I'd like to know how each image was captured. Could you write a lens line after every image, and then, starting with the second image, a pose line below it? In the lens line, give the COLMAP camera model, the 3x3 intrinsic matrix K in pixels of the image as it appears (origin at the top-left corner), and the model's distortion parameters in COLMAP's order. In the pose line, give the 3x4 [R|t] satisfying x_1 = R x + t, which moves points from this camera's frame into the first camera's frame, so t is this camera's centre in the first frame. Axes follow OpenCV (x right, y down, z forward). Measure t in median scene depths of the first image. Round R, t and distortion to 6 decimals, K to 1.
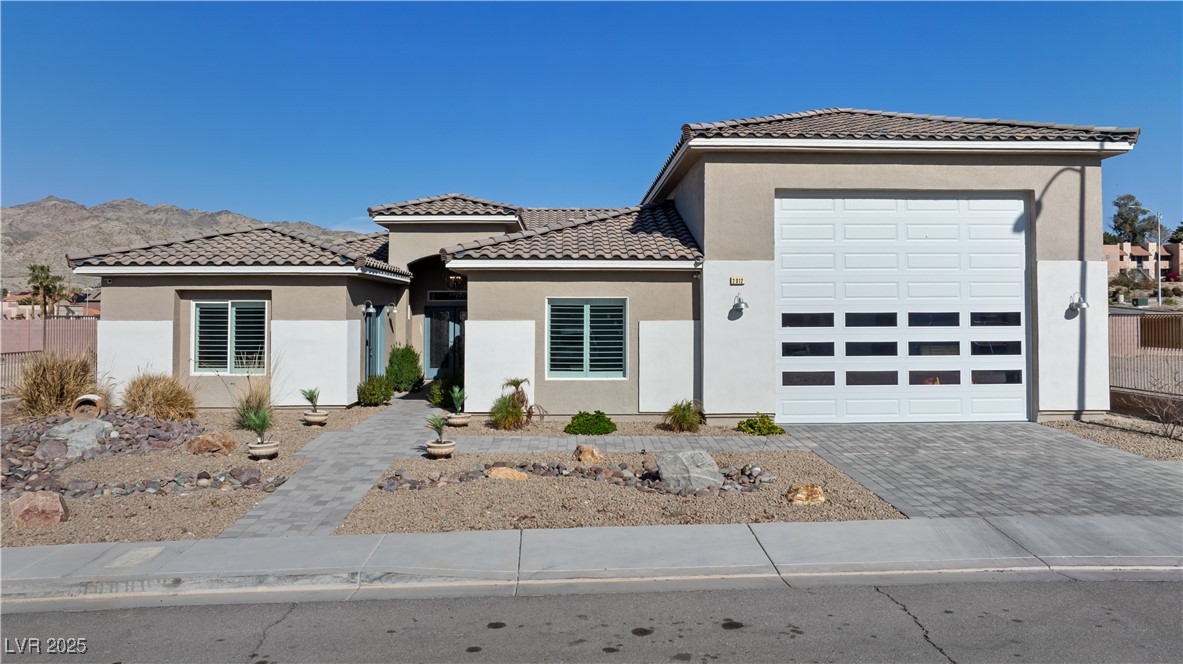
lens RADIAL K [[821.4, 0, 605.2], [0, 821.4, 280.7], [0, 0, 1]] dist [-0.016443, 0.005673]
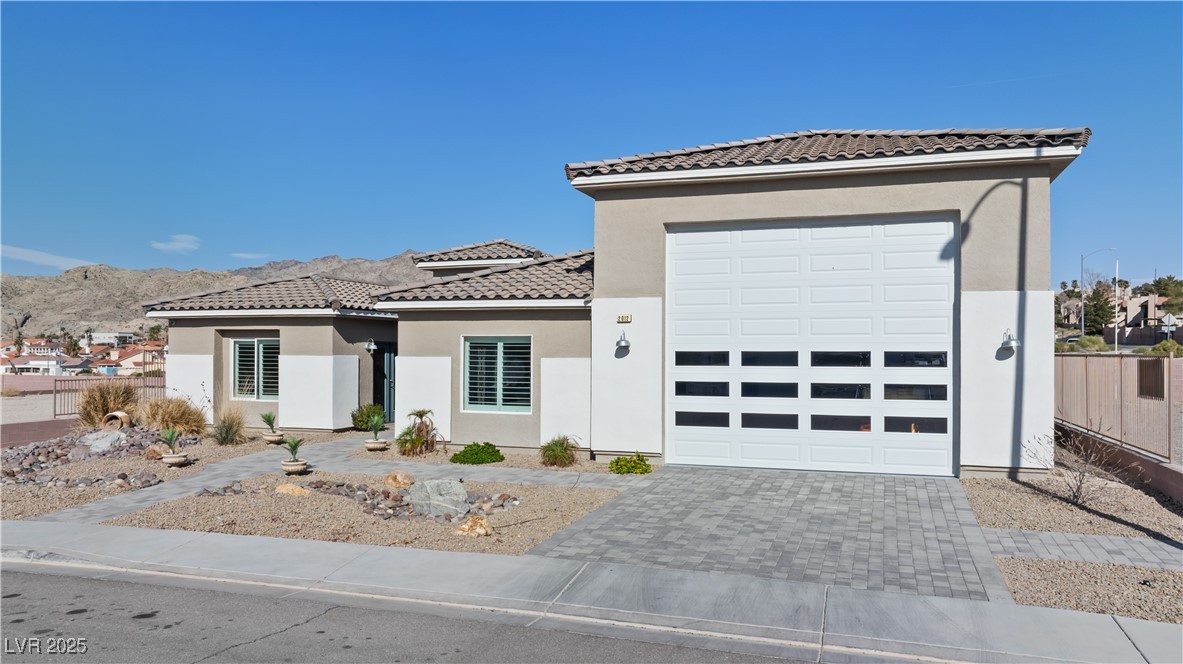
lens RADIAL K [[821.4, 0, 612.3], [0, 821.4, 337.3], [0, 0, 1]] dist [-0.016443, 0.005673]
pose [[0.938181, -0.000570, -0.346145, 0.480515], [0.008082, 0.999762, 0.020258, 0.002734], [0.346051, -0.021803, 0.937962, 0.062134]]
